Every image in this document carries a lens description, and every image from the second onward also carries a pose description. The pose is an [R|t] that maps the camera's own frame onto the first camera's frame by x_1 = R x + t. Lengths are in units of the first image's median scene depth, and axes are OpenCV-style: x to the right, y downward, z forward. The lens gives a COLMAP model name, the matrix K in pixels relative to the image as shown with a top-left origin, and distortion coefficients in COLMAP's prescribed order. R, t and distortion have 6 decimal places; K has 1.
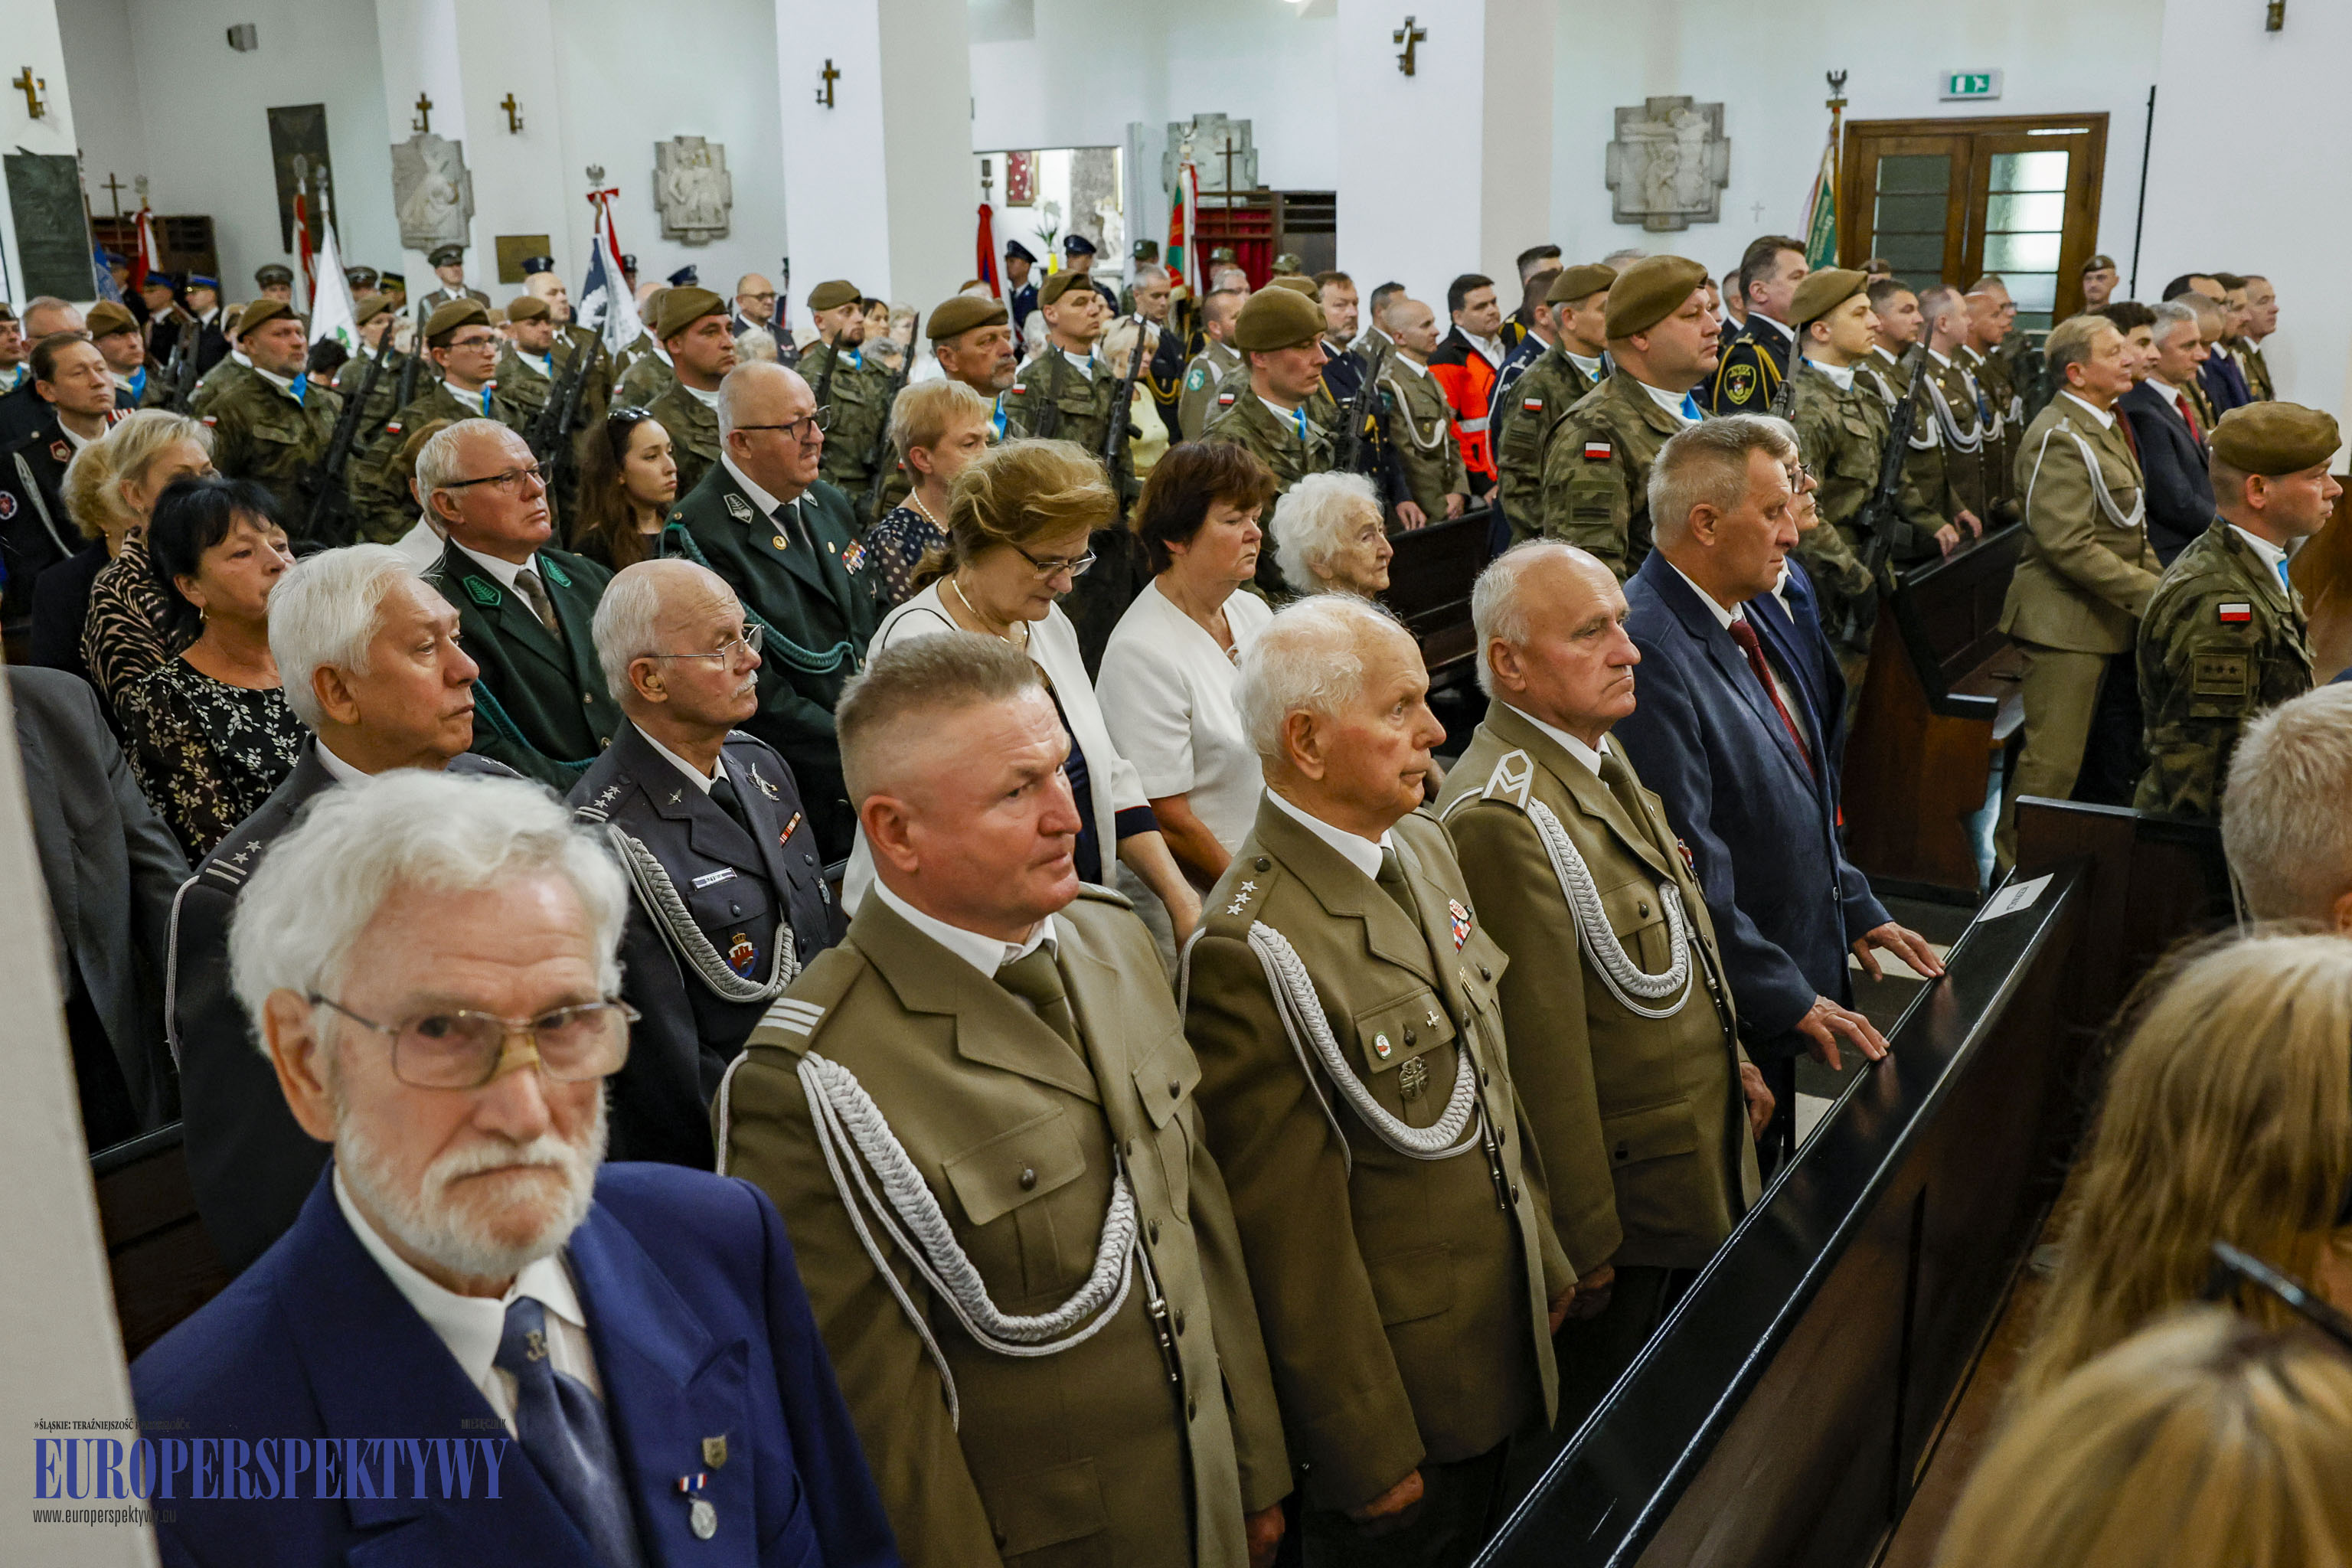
lens RADIAL K [[2007.5, 0, 1176.0], [0, 2007.5, 784.0], [0, 0, 1]] dist [-0.031311, 0.042139]
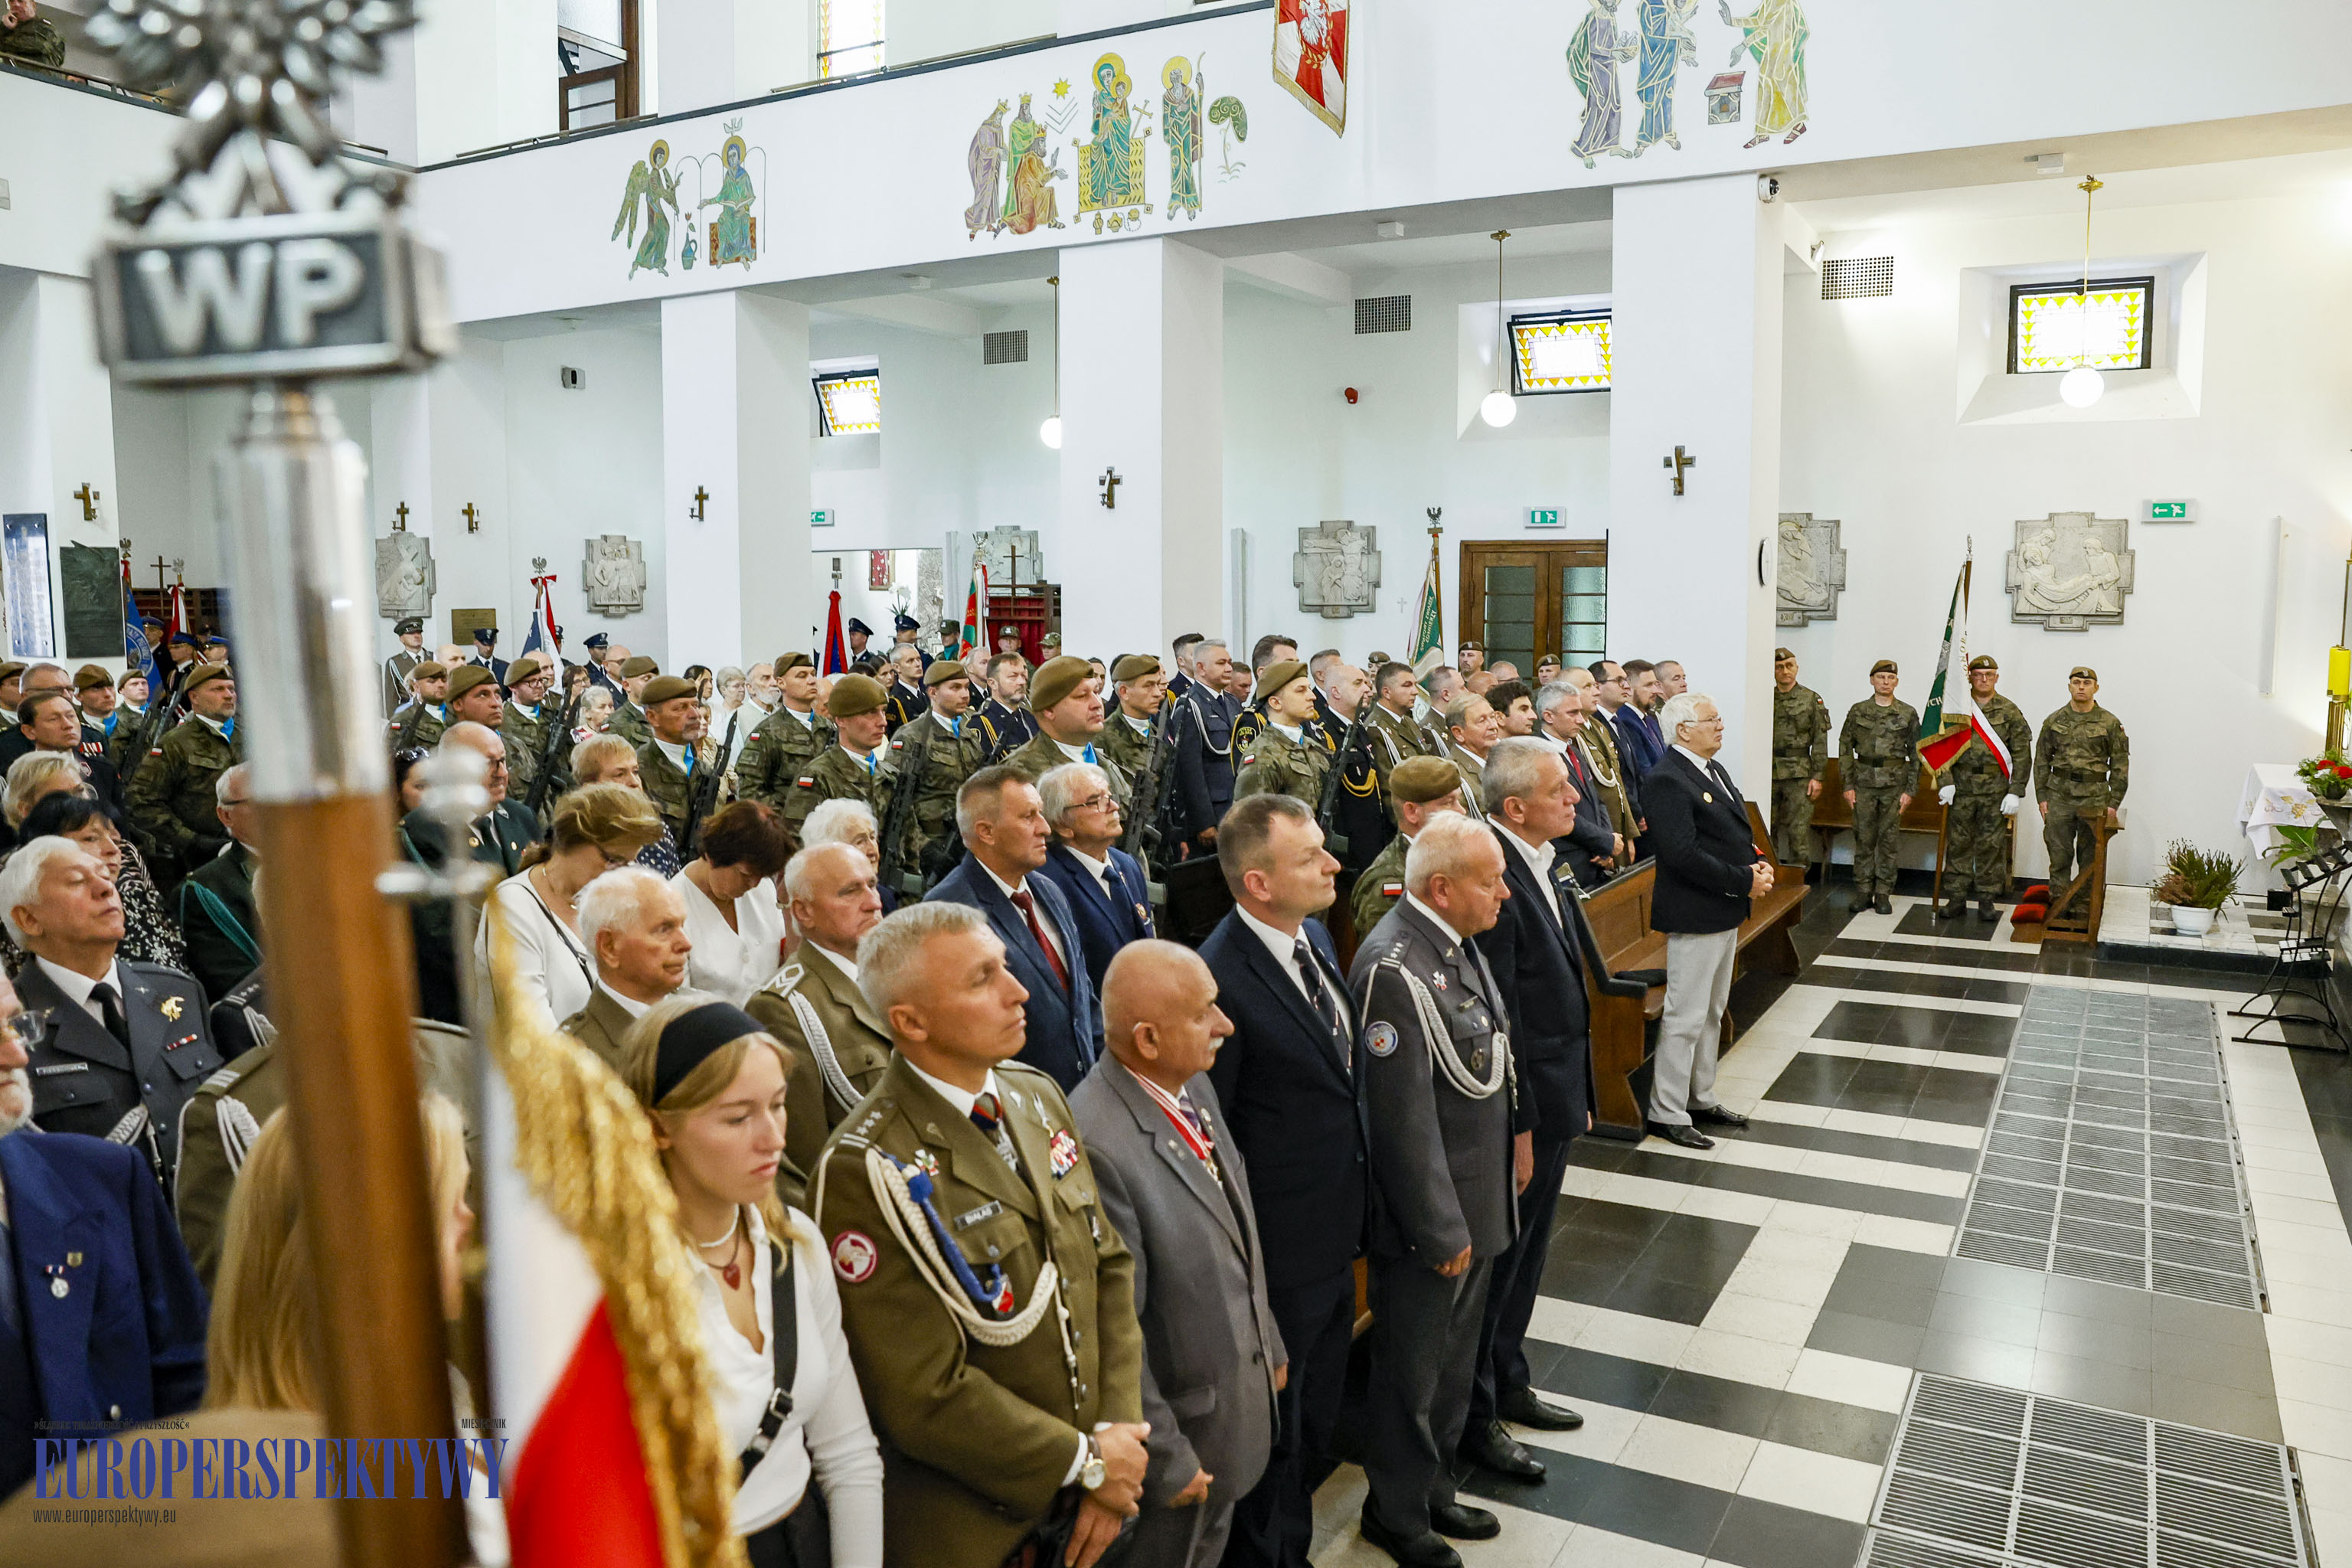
lens RADIAL K [[1700.2, 0, 1149.2], [0, 1700.2, 722.5], [0, 0, 1]] dist [-0.051409, 0.047080]
pose [[0.998975, 0.009024, 0.044360, 0.074408], [-0.000084, 0.980299, -0.197519, 0.012360], [-0.045269, 0.197313, 0.979295, -0.079722]]
